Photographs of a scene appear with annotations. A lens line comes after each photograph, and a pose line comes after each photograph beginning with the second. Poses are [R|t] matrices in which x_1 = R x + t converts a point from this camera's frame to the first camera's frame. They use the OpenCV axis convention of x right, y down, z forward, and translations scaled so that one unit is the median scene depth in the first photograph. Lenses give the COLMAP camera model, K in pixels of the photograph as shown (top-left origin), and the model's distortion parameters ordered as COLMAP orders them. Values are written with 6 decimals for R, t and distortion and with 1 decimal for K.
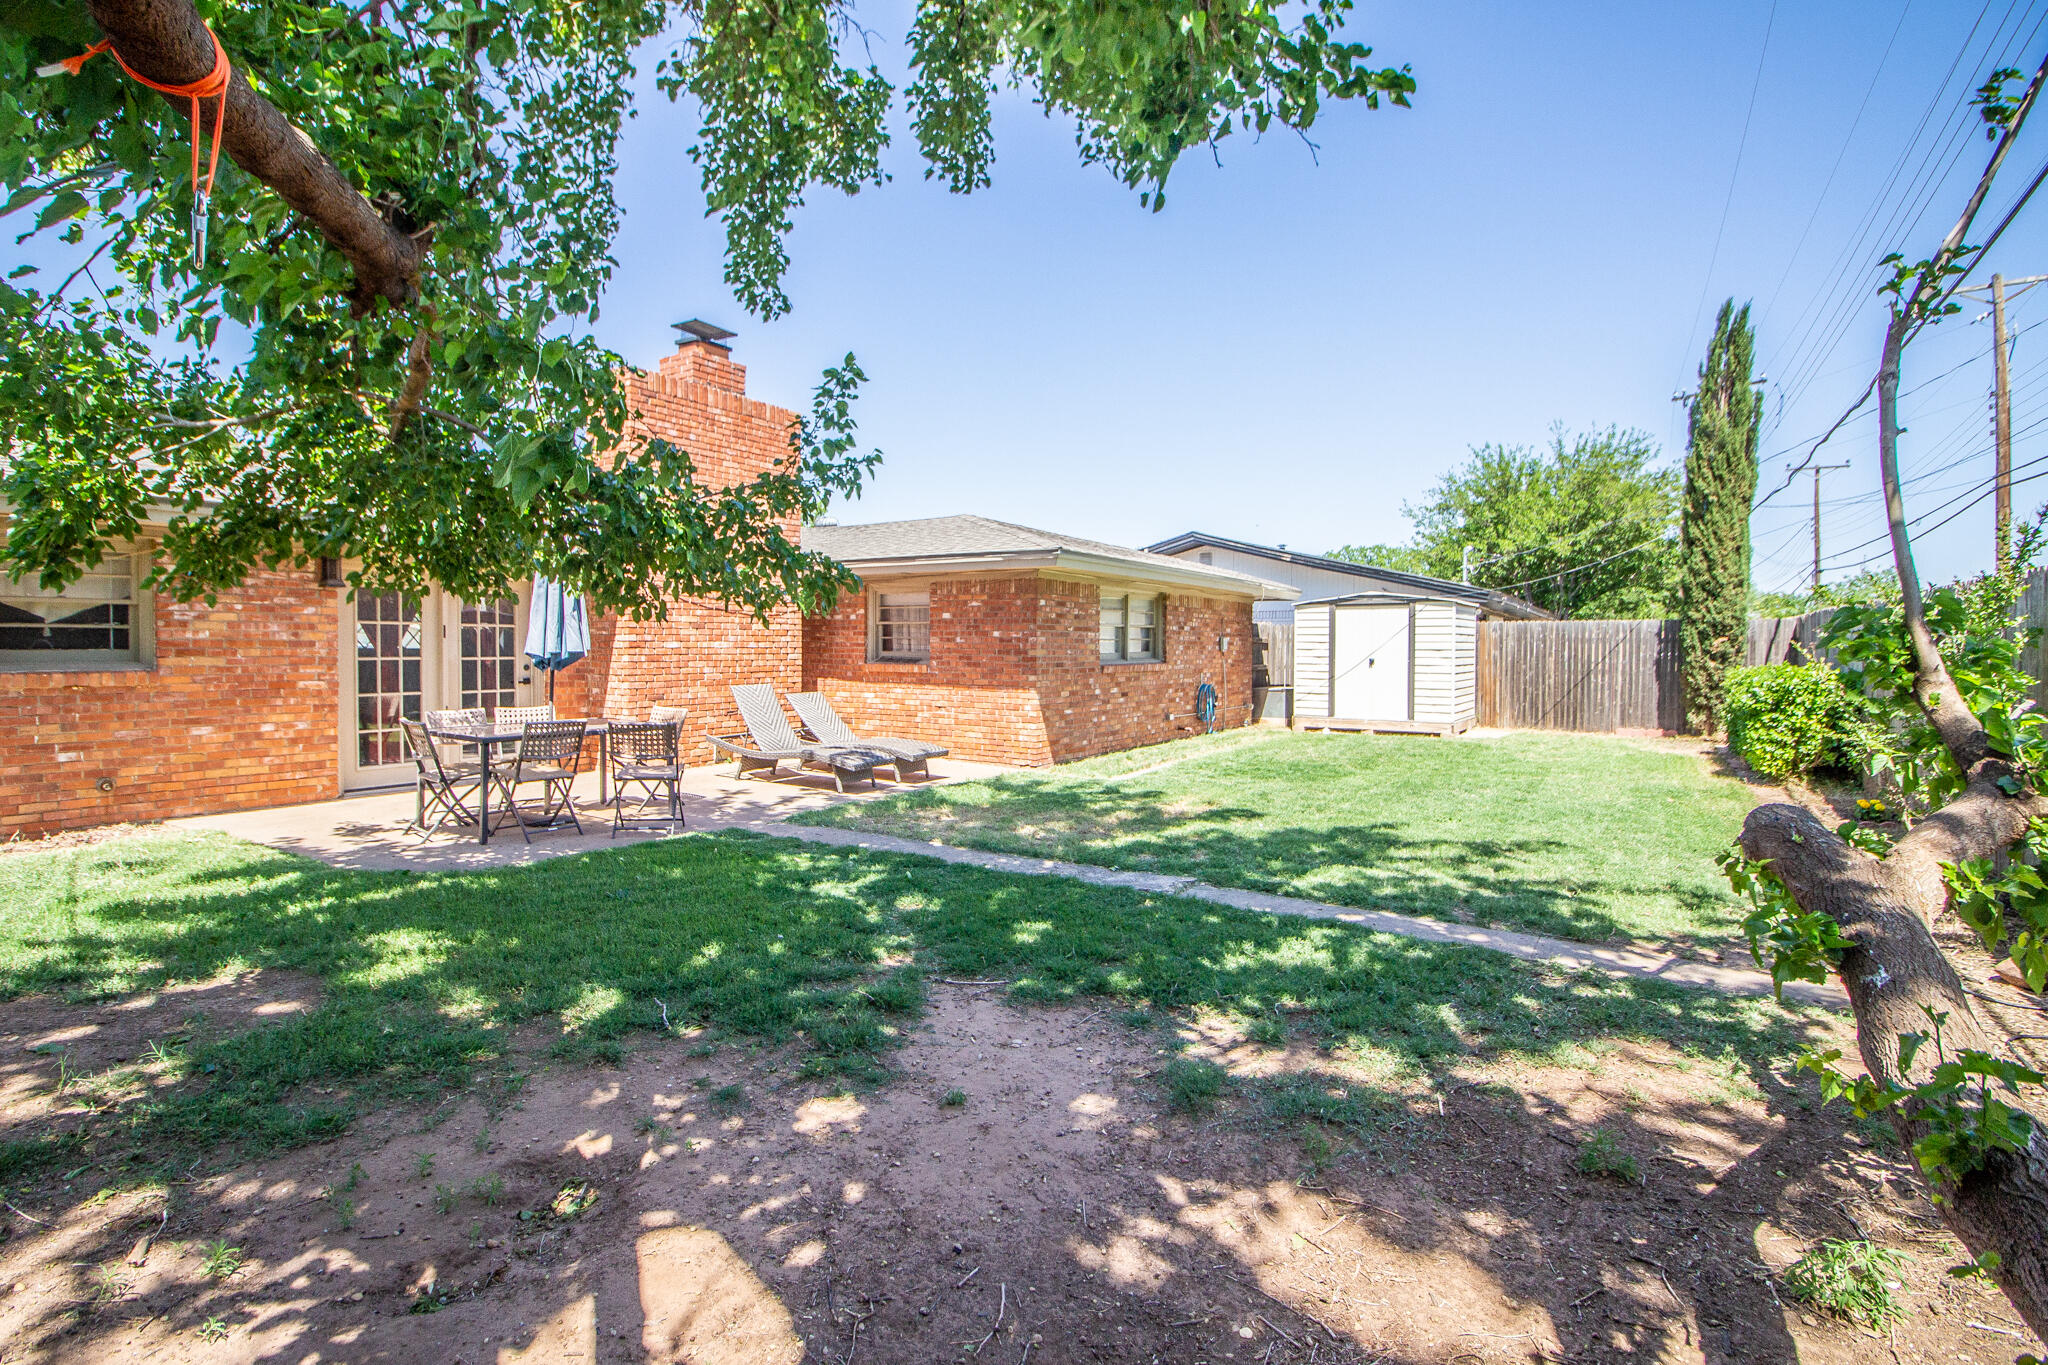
lens RADIAL K [[973.8, 0, 1019.5], [0, 973.8, 656.9], [0, 0, 1]] dist [0.017653, -0.000146]
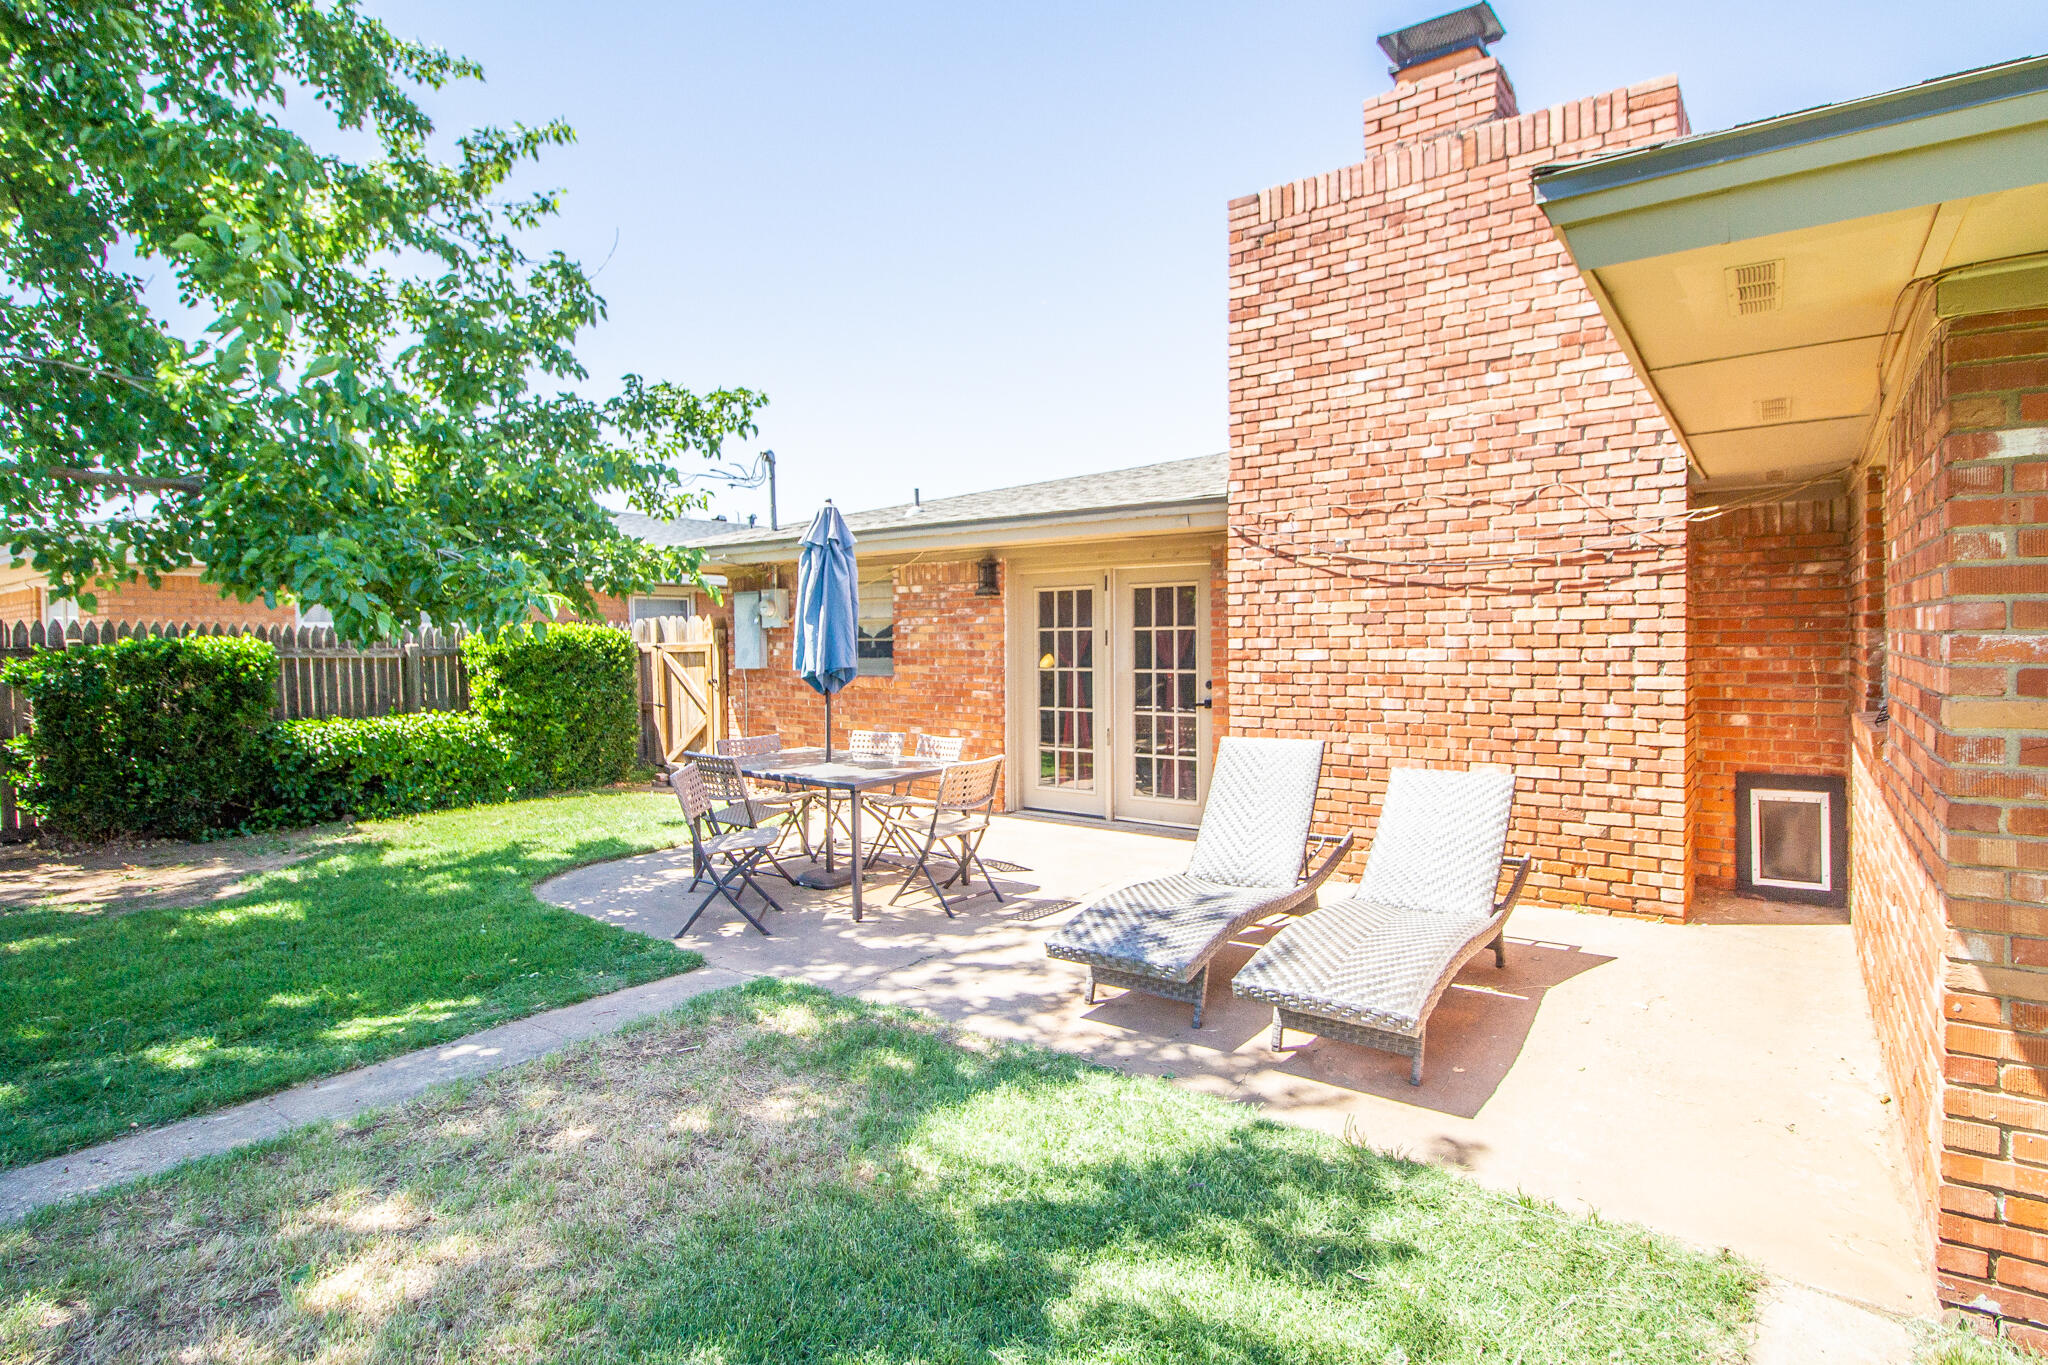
lens RADIAL K [[973.8, 0, 1019.5], [0, 973.8, 656.9], [0, 0, 1]] dist [0.017653, -0.000146]
pose [[-0.039428, 0.017414, -0.999071, 0.265646], [0.000813, 0.999848, 0.017395, -0.026978], [0.999222, -0.000126, -0.039436, 1.077413]]
